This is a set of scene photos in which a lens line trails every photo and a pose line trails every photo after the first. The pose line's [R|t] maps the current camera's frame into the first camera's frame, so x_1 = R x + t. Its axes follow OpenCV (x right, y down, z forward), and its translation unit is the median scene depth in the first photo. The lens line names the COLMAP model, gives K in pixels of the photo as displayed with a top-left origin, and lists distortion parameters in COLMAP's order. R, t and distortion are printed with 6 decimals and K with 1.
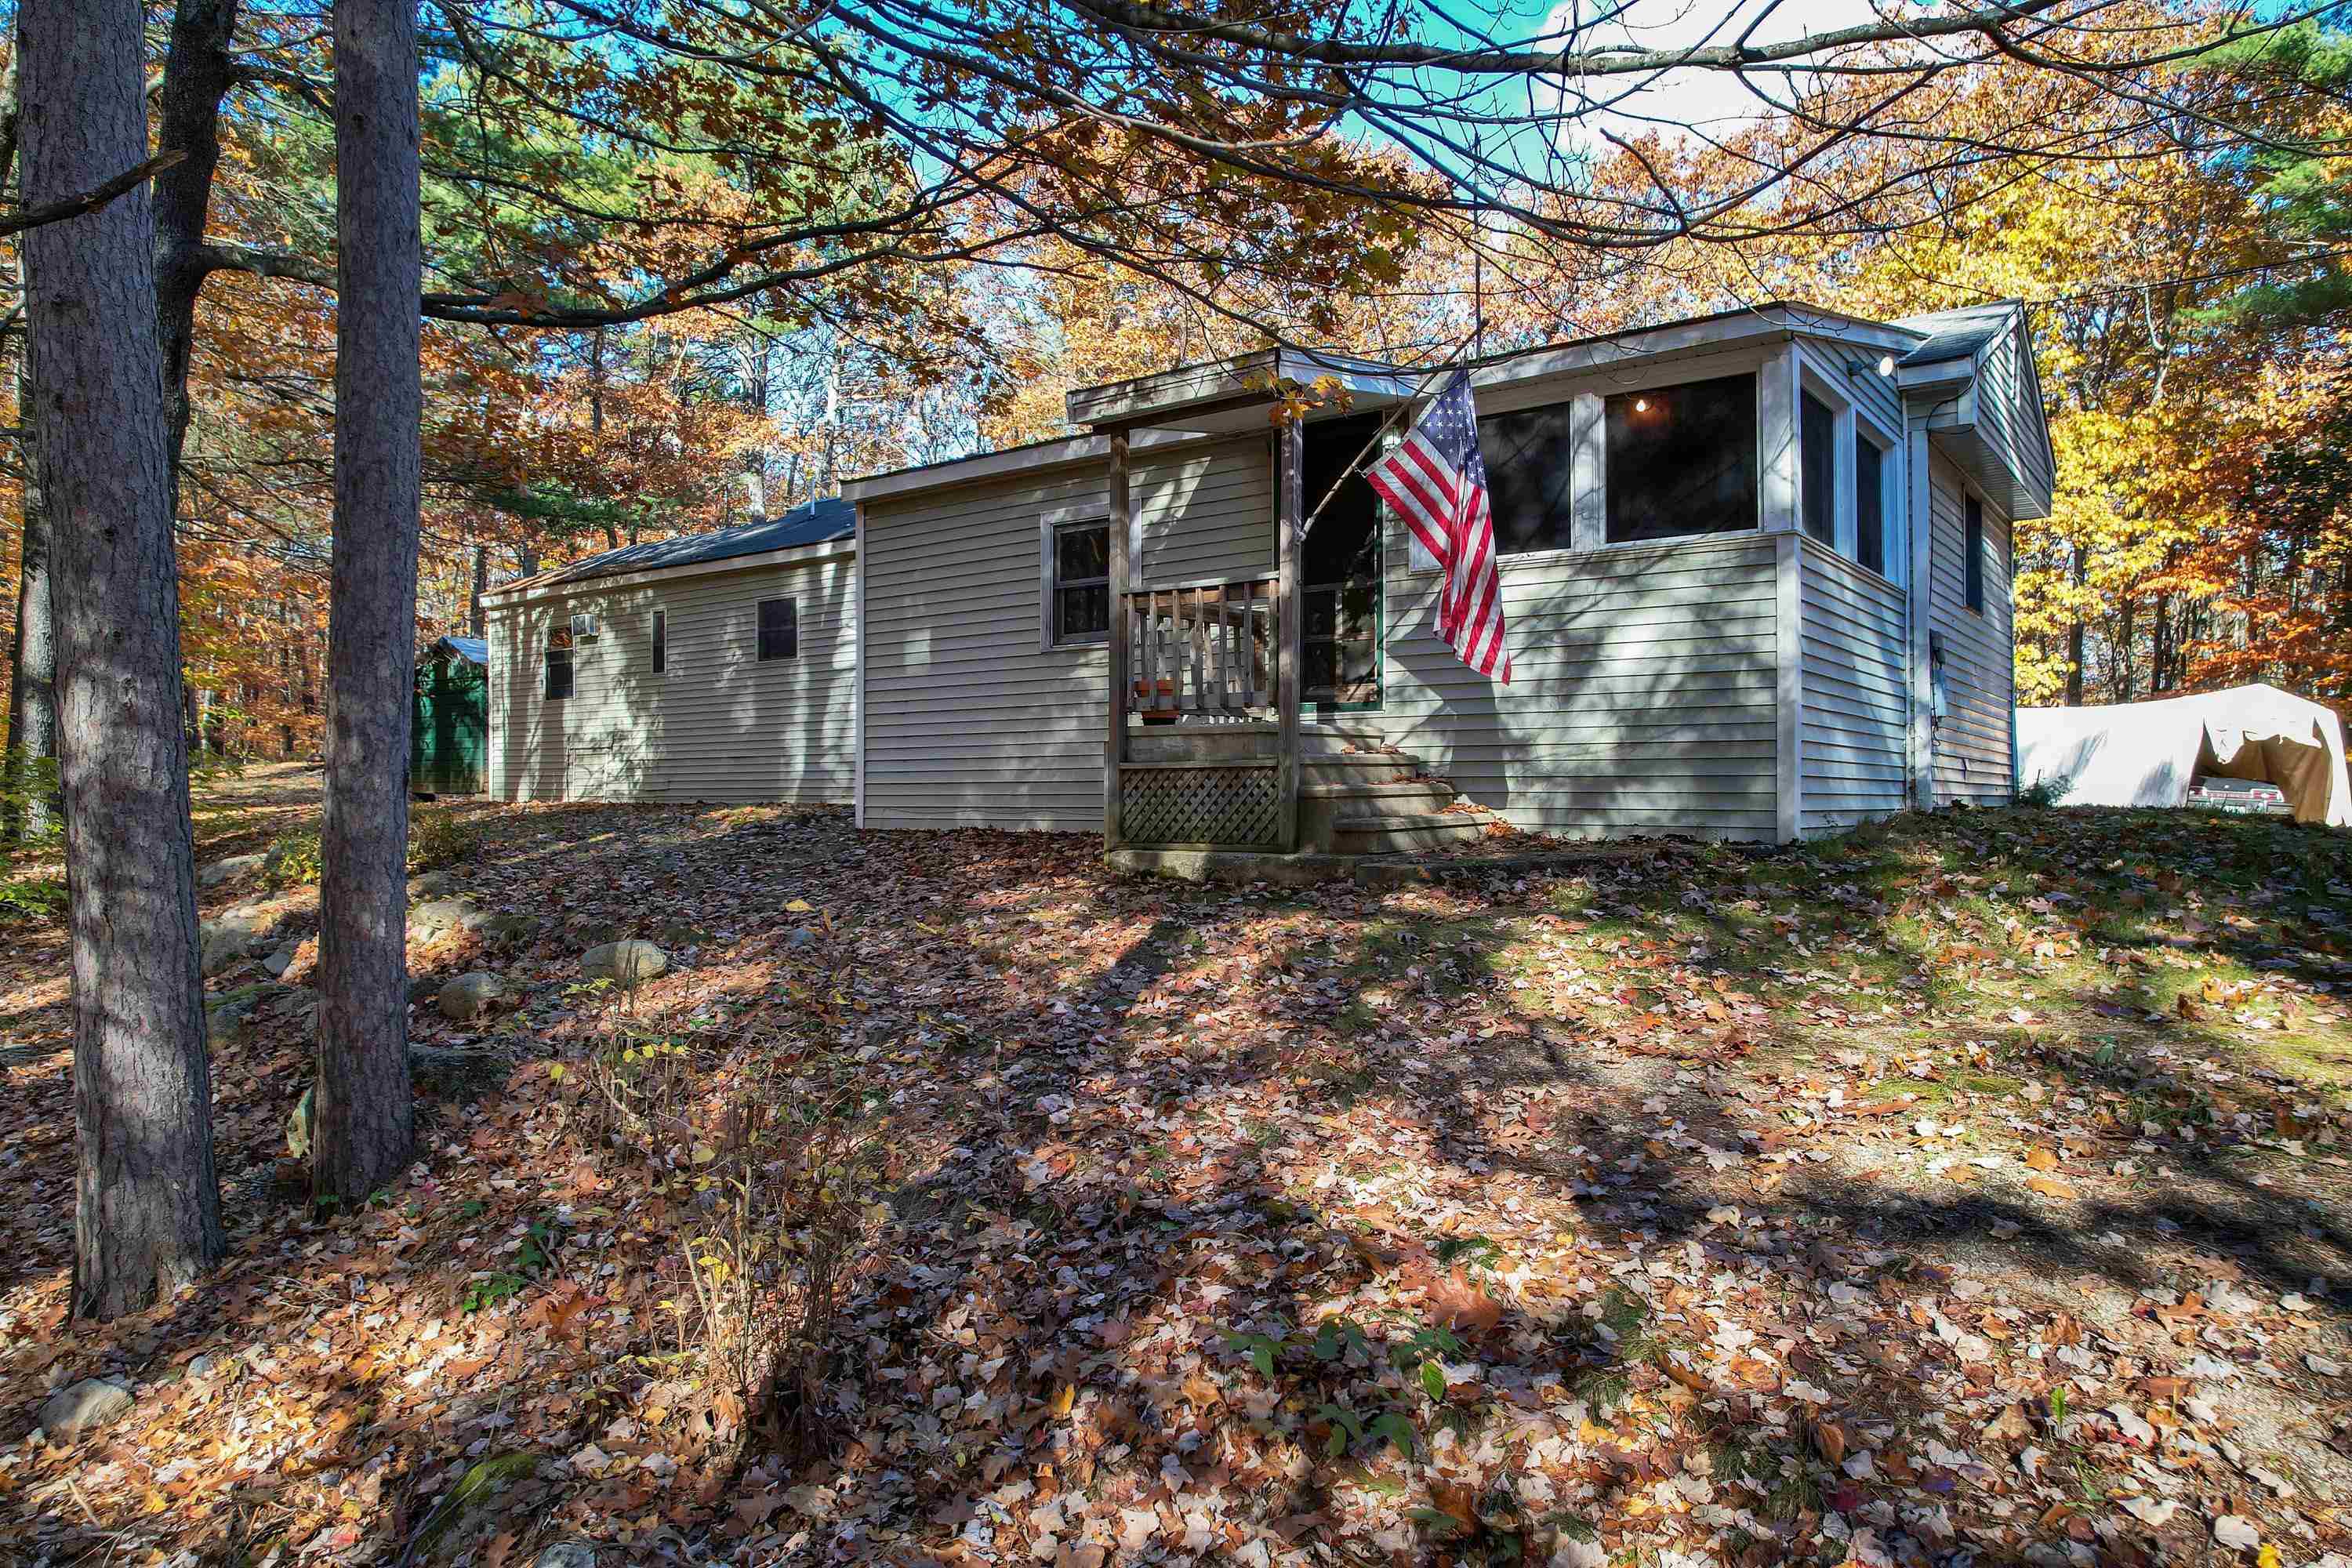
lens RADIAL K [[1425.9, 0, 1171.9], [0, 1425.9, 781.5], [0, 0, 1]] dist [-0.008772, 0.003564]
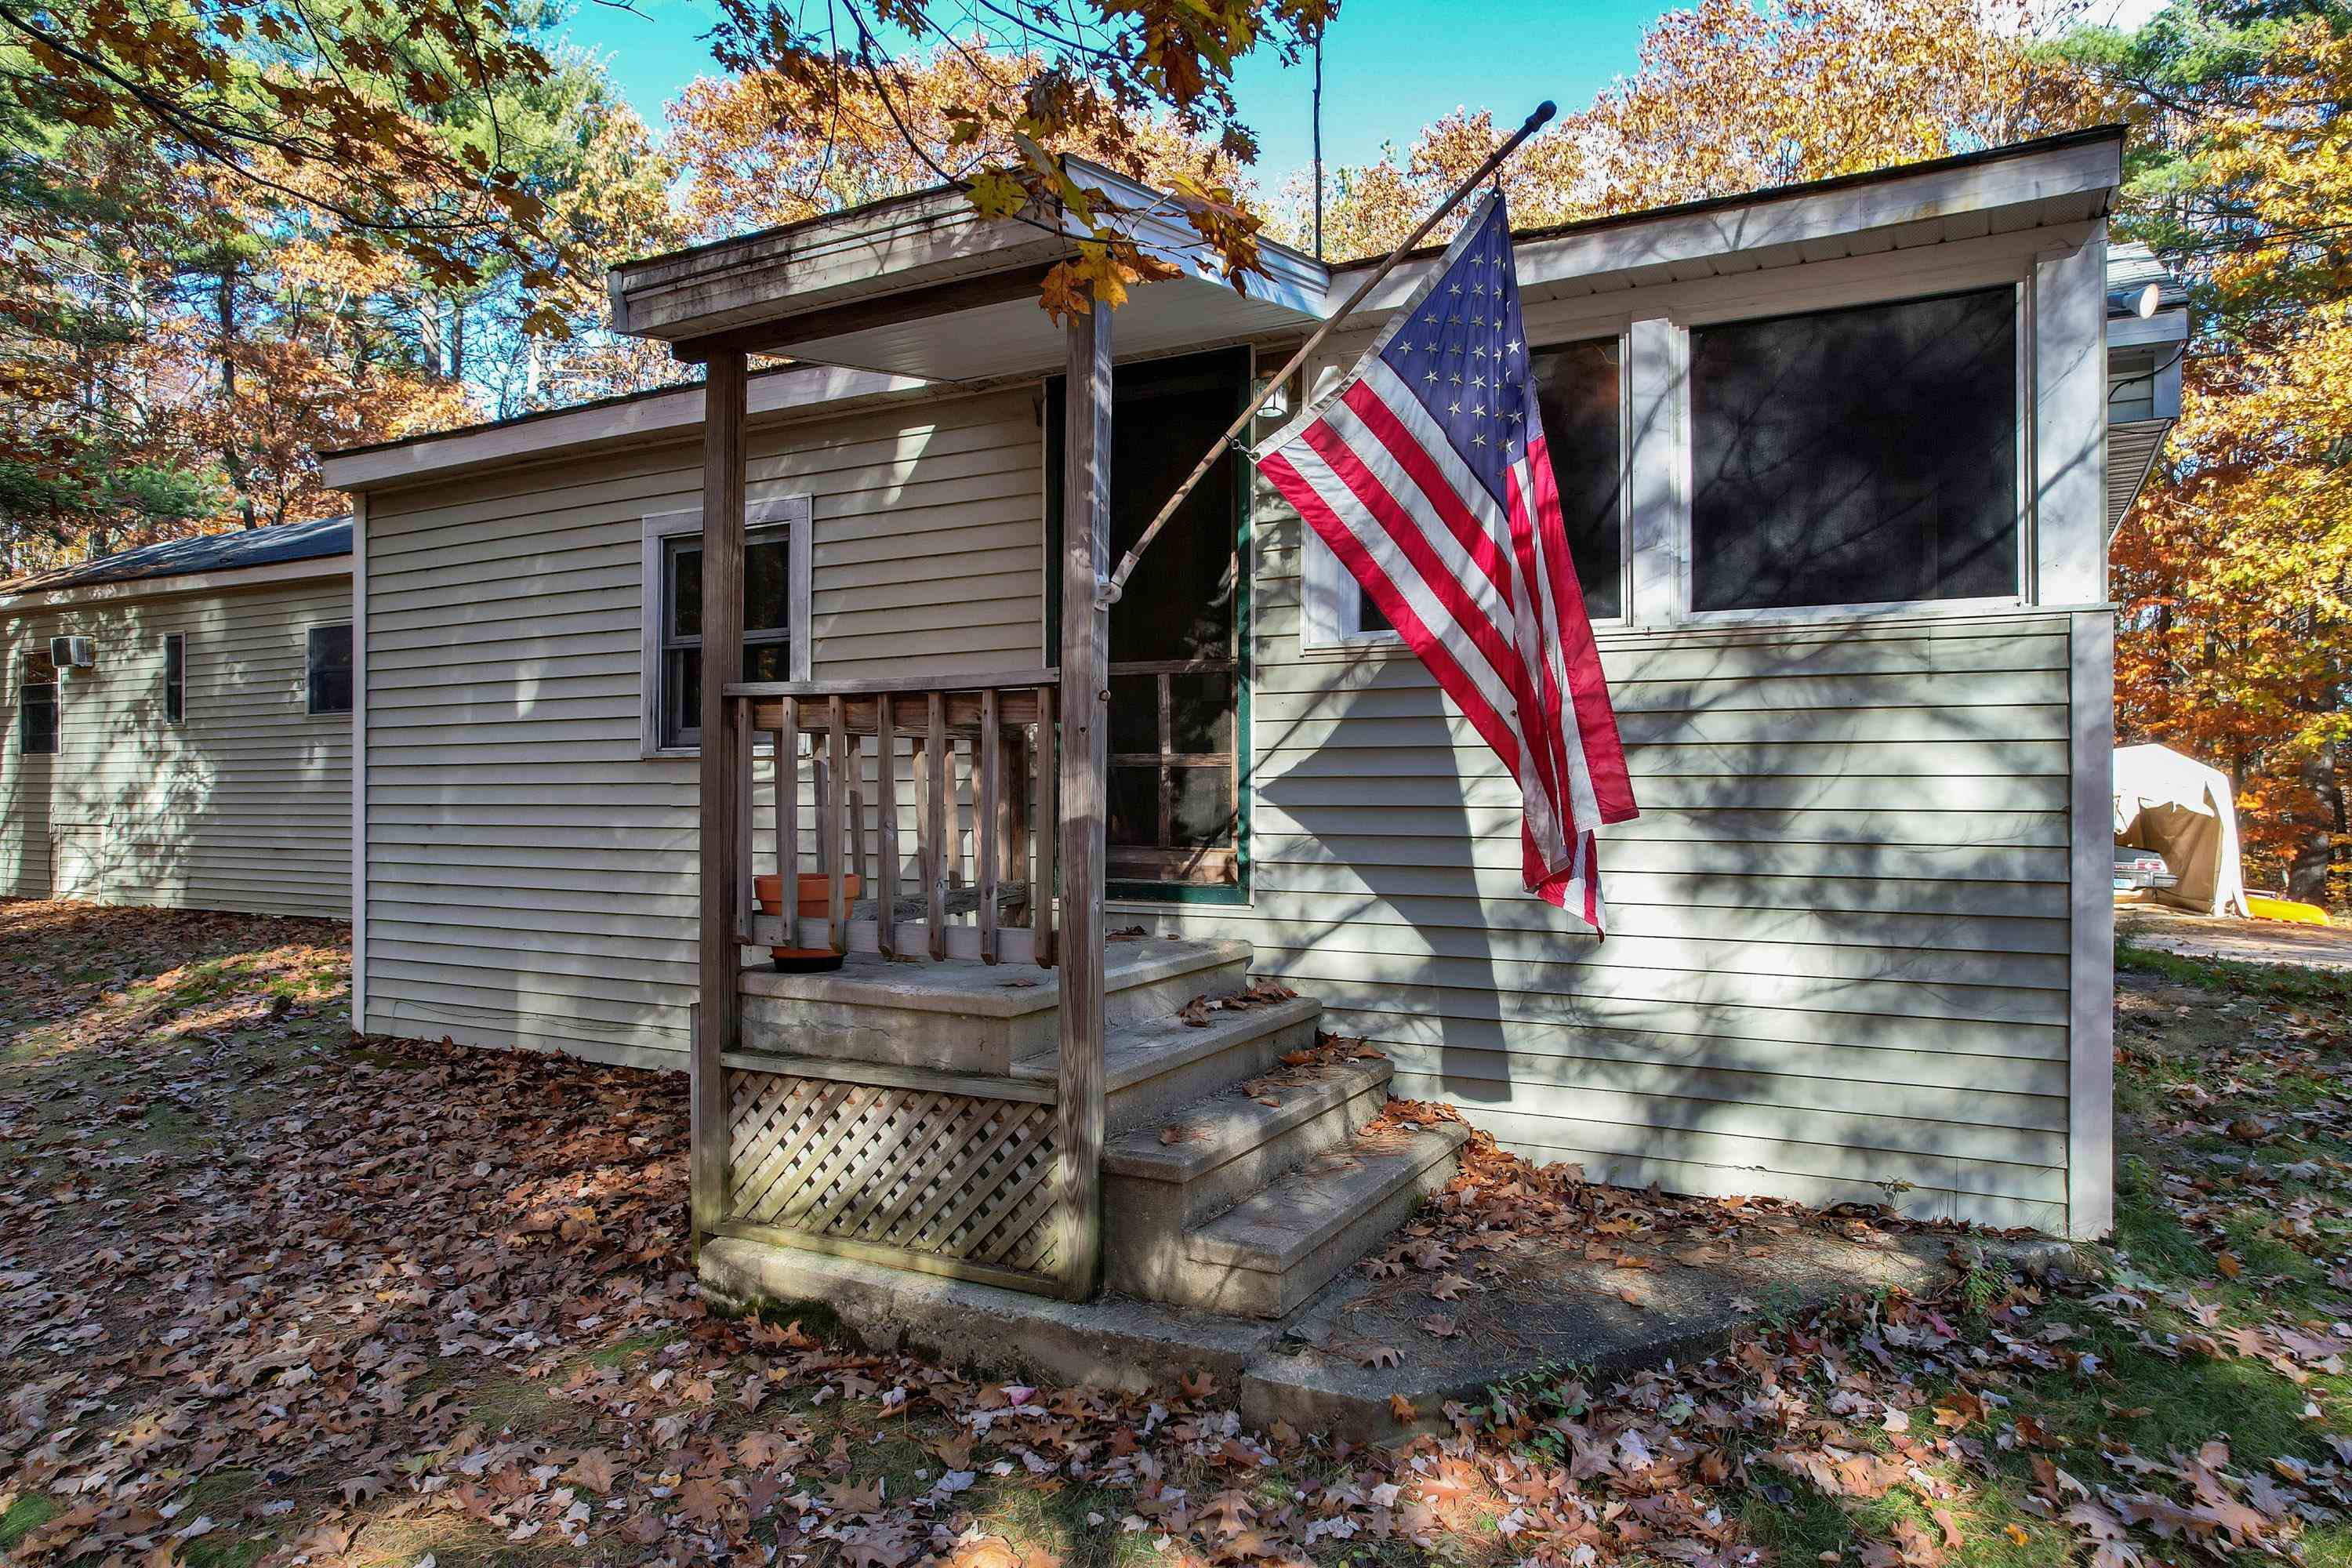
lens RADIAL K [[1425.9, 0, 1176.0], [0, 1425.9, 798.1], [0, 0, 1]] dist [-0.008772, 0.003564]
pose [[0.984155, -0.005639, 0.177220, 0.020334], [0.003198, 0.999896, 0.014056, -0.097322], [-0.177281, -0.013267, 0.984071, 0.466715]]
